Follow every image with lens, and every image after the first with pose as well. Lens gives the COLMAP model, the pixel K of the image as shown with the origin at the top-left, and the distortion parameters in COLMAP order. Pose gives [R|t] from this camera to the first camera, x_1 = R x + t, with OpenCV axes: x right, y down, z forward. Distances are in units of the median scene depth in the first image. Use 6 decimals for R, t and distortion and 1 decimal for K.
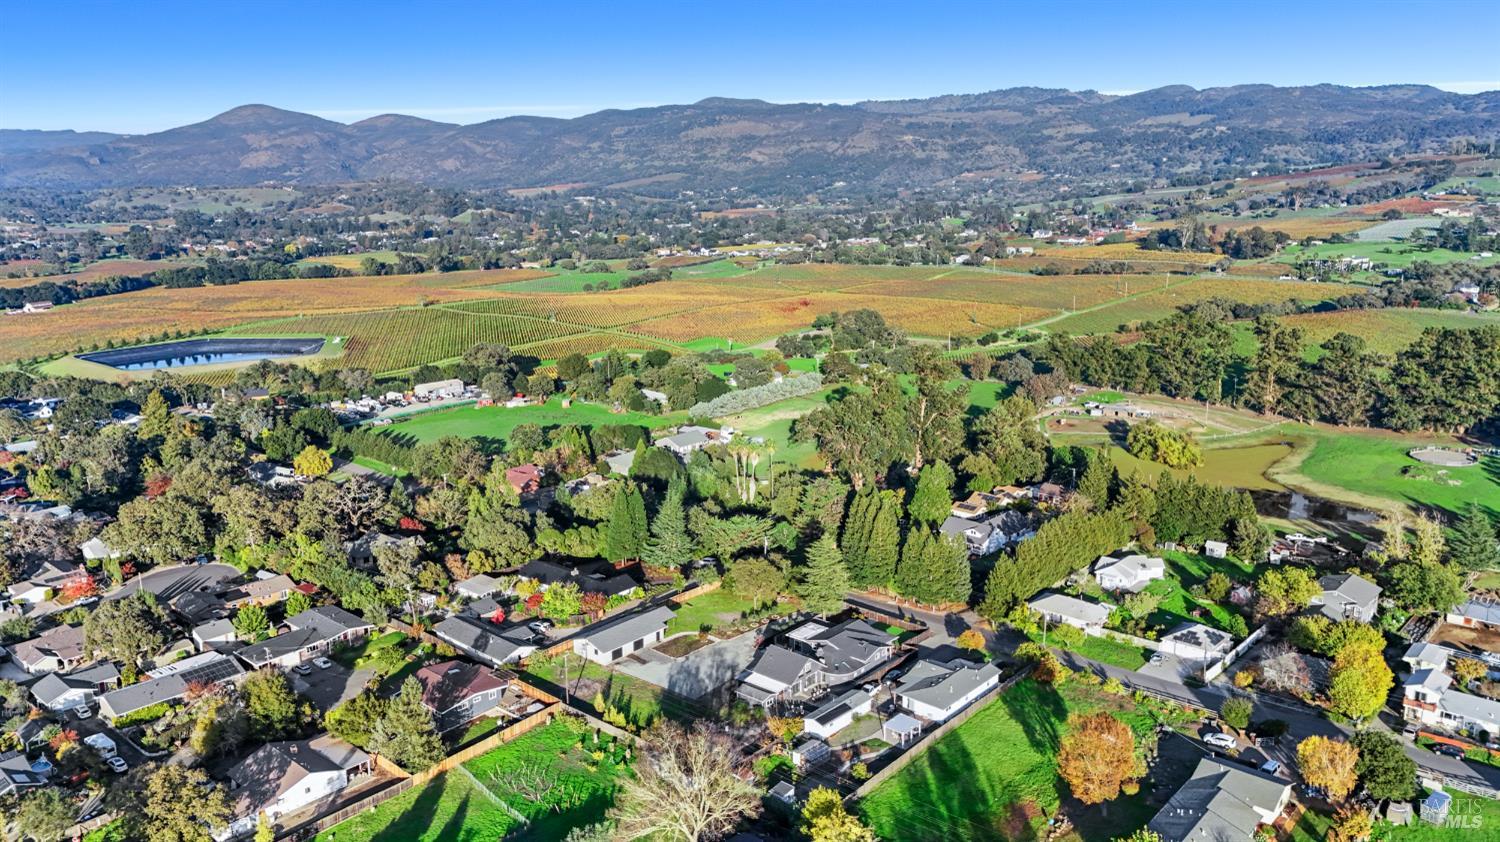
lens RADIAL K [[1104.7, 0, 750.0], [0, 1104.7, 421.0], [0, 0, 1]] dist [0.070473, -0.063991]
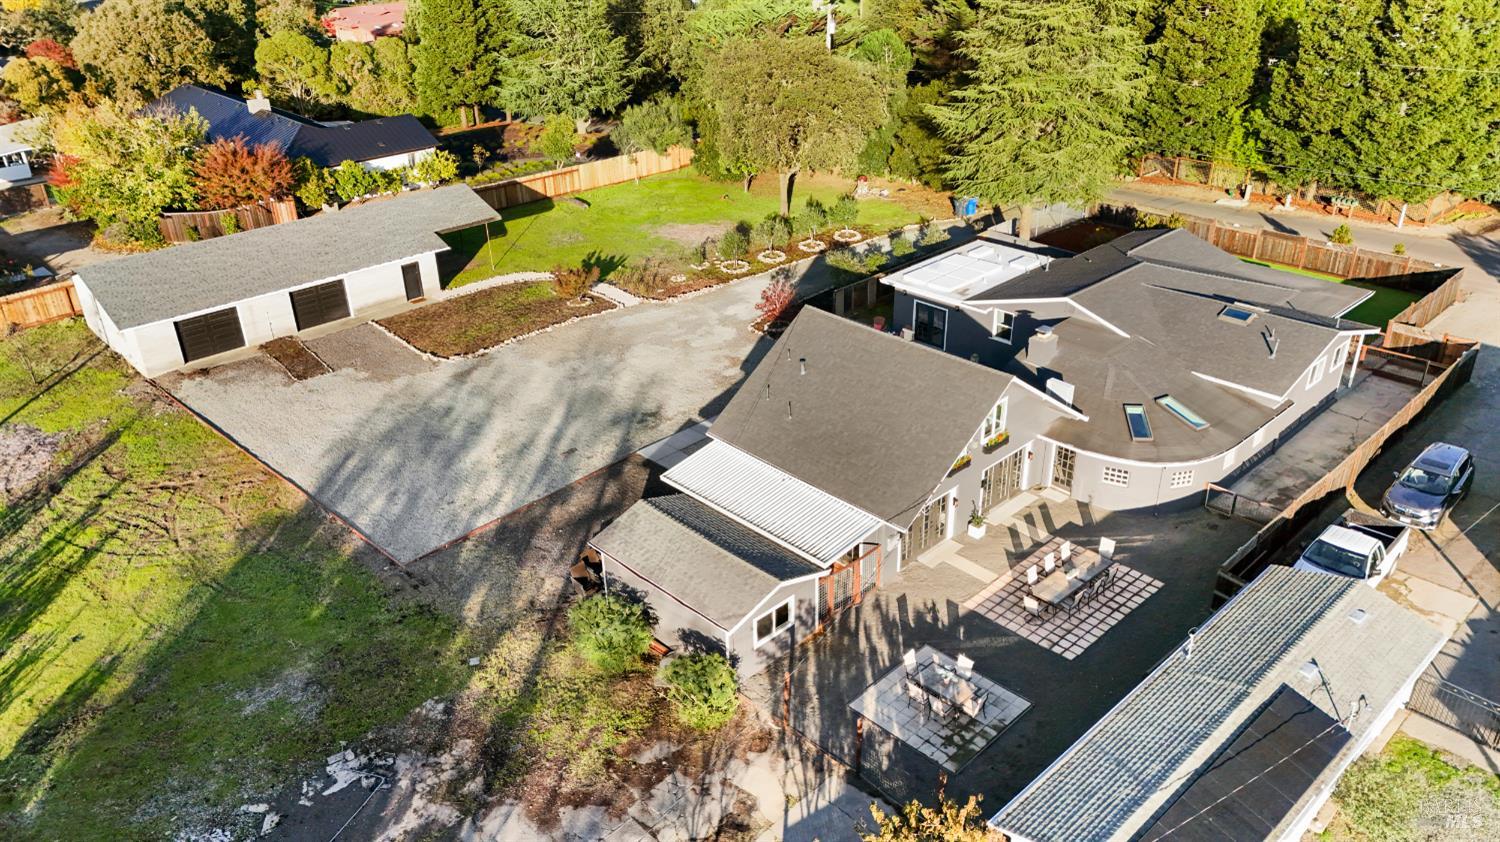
lens RADIAL K [[1104.7, 0, 750.0], [0, 1104.7, 421.0], [0, 0, 1]] dist [0.070473, -0.063991]
pose [[0.996518, 0.035097, -0.075625, 0.011977], [-0.014819, 0.967197, 0.253593, 0.084028], [0.082045, -0.251590, 0.964350, 0.391666]]
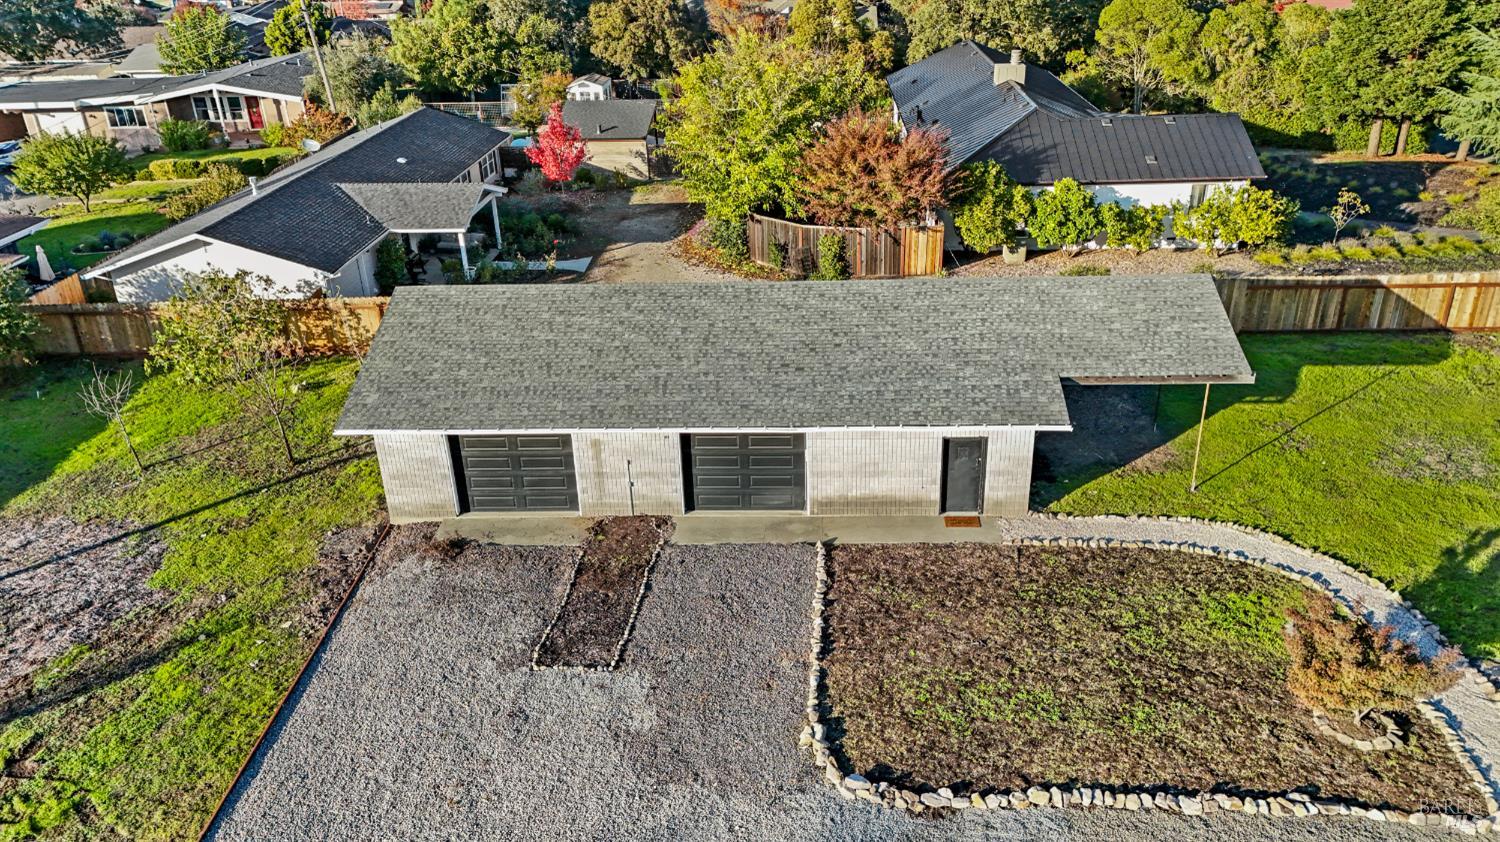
lens RADIAL K [[1104.7, 0, 750.0], [0, 1104.7, 421.0], [0, 0, 1]] dist [0.070473, -0.063991]
pose [[0.627178, 0.332613, -0.704284, -0.008885], [-0.148890, 0.938755, 0.310758, 0.083628], [0.764513, -0.090040, 0.638289, 0.485875]]
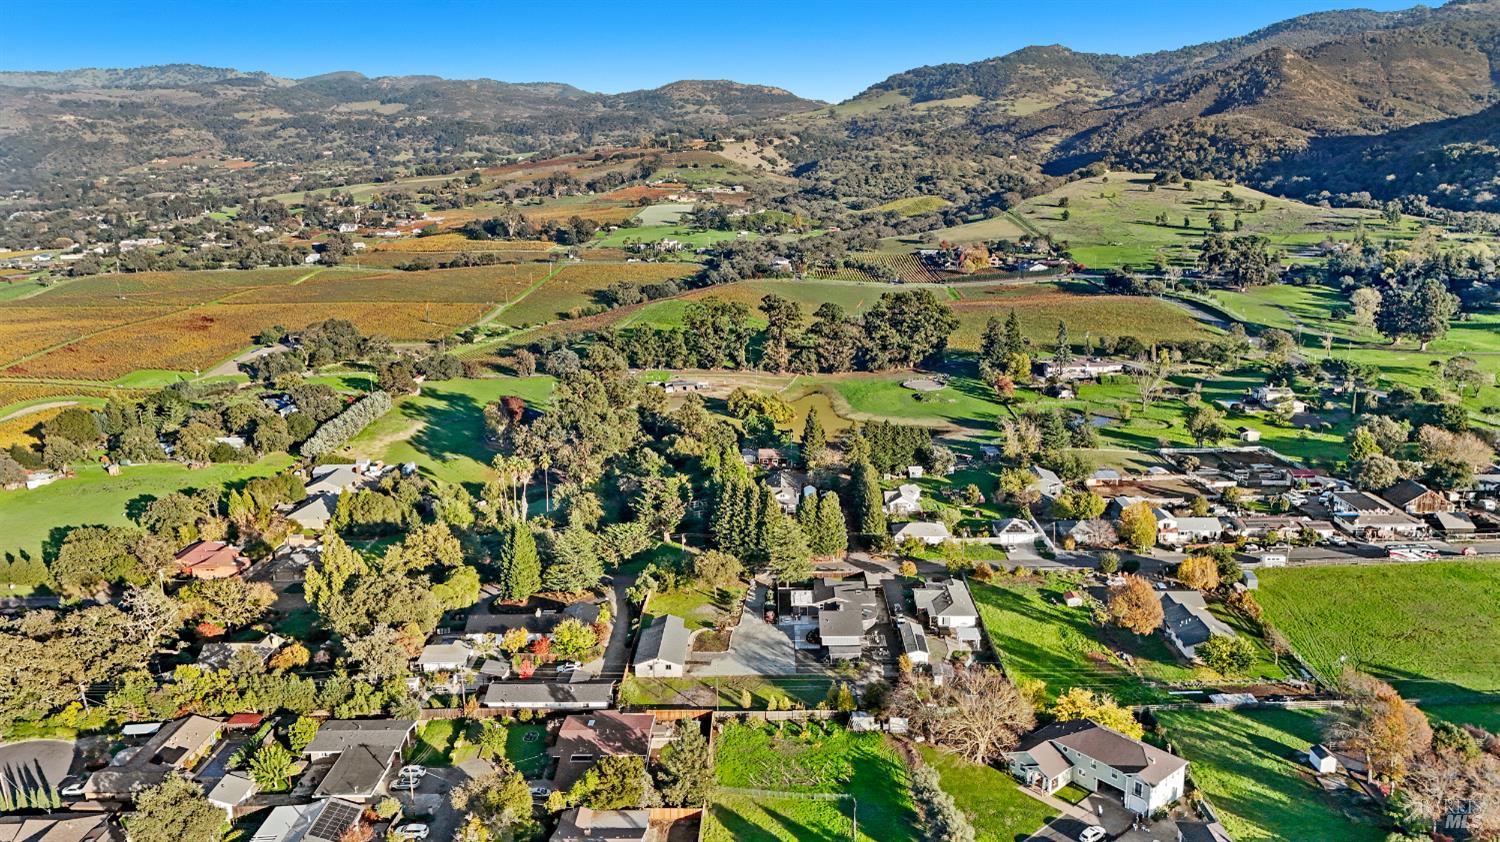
lens RADIAL K [[1104.7, 0, 750.0], [0, 1104.7, 421.0], [0, 0, 1]] dist [0.070473, -0.063991]
pose [[0.758311, -0.157536, 0.632572, -0.365362], [0.148652, 0.986583, 0.067499, -0.041935], [-0.634719, 0.042848, 0.771554, 0.068112]]
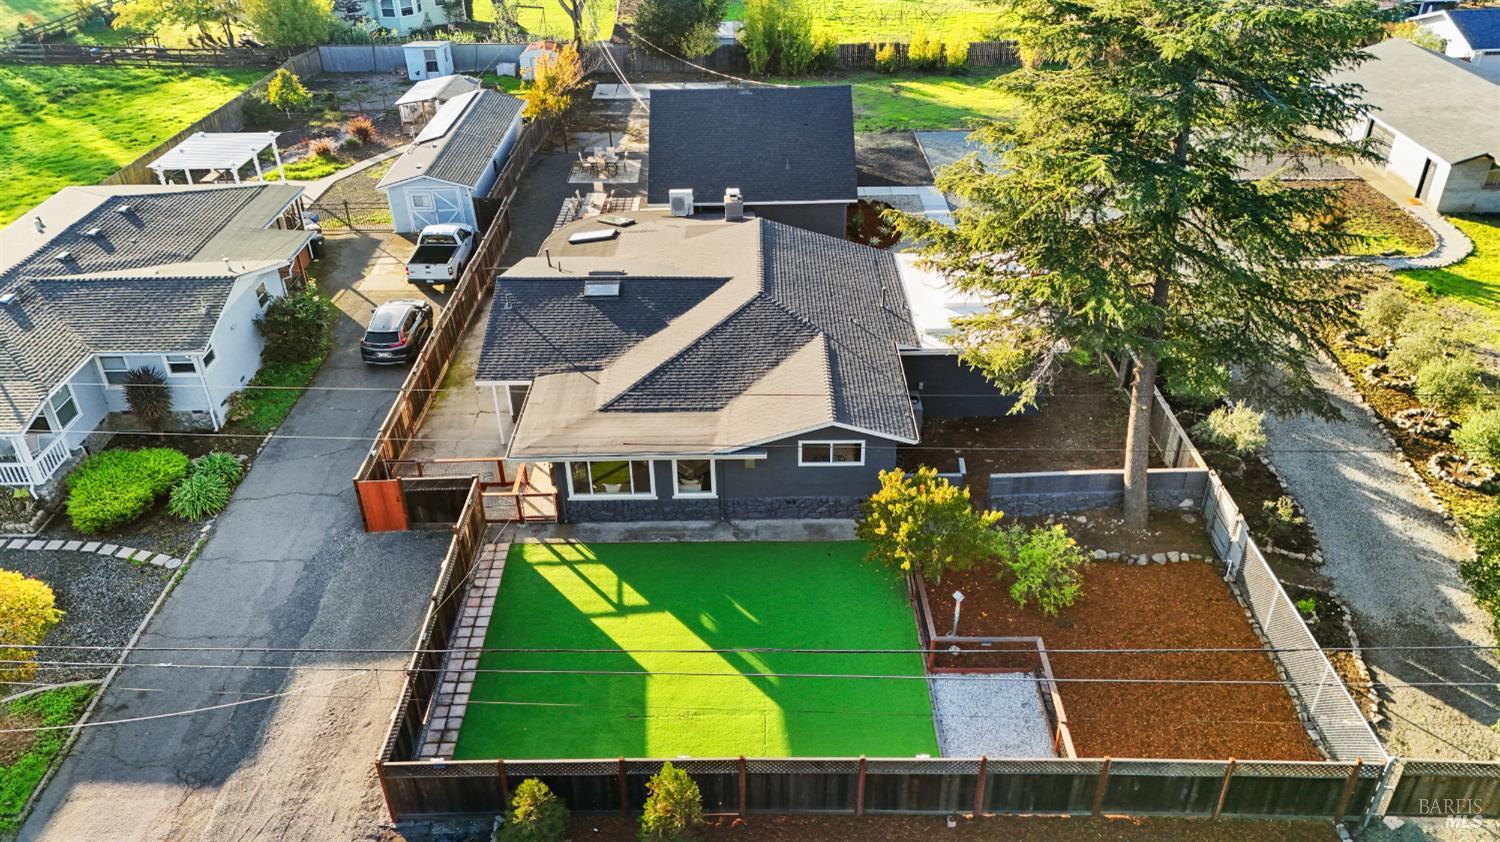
lens RADIAL K [[1104.7, 0, 750.0], [0, 1104.7, 421.0], [0, 0, 1]] dist [0.070473, -0.063991]
pose [[-0.745463, 0.375723, -0.550560, 0.097625], [-0.124099, 0.733312, 0.668471, 0.046543], [0.654892, 0.566644, -0.500030, 0.564303]]
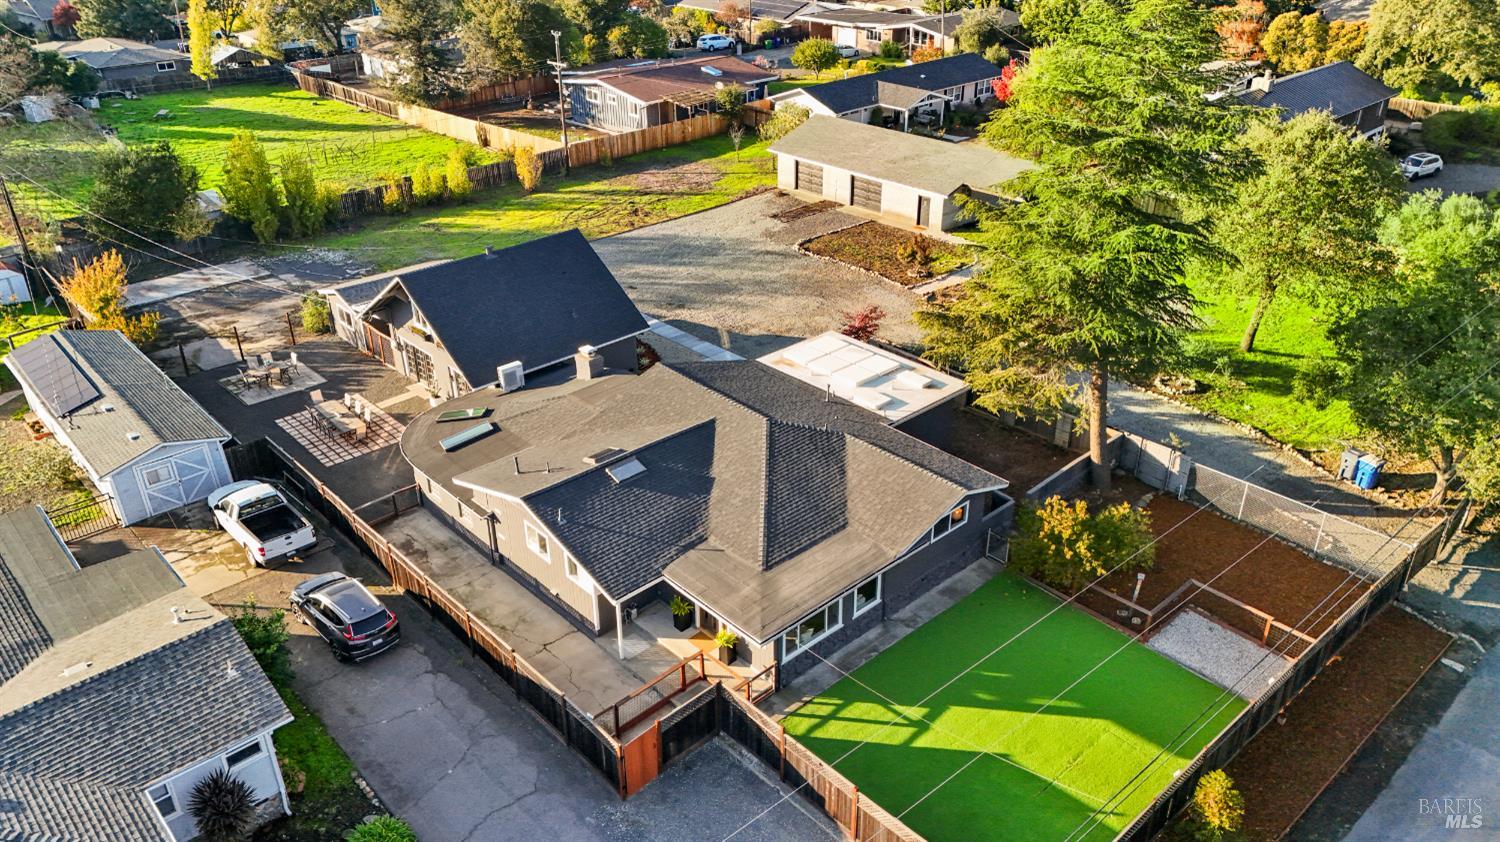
lens RADIAL K [[1104.7, 0, 750.0], [0, 1104.7, 421.0], [0, 0, 1]] dist [0.070473, -0.063991]
pose [[-0.093048, 0.482680, -0.870840, 0.126630], [-0.217261, 0.843715, 0.490859, 0.052042], [0.971668, 0.234873, 0.026362, 0.511154]]
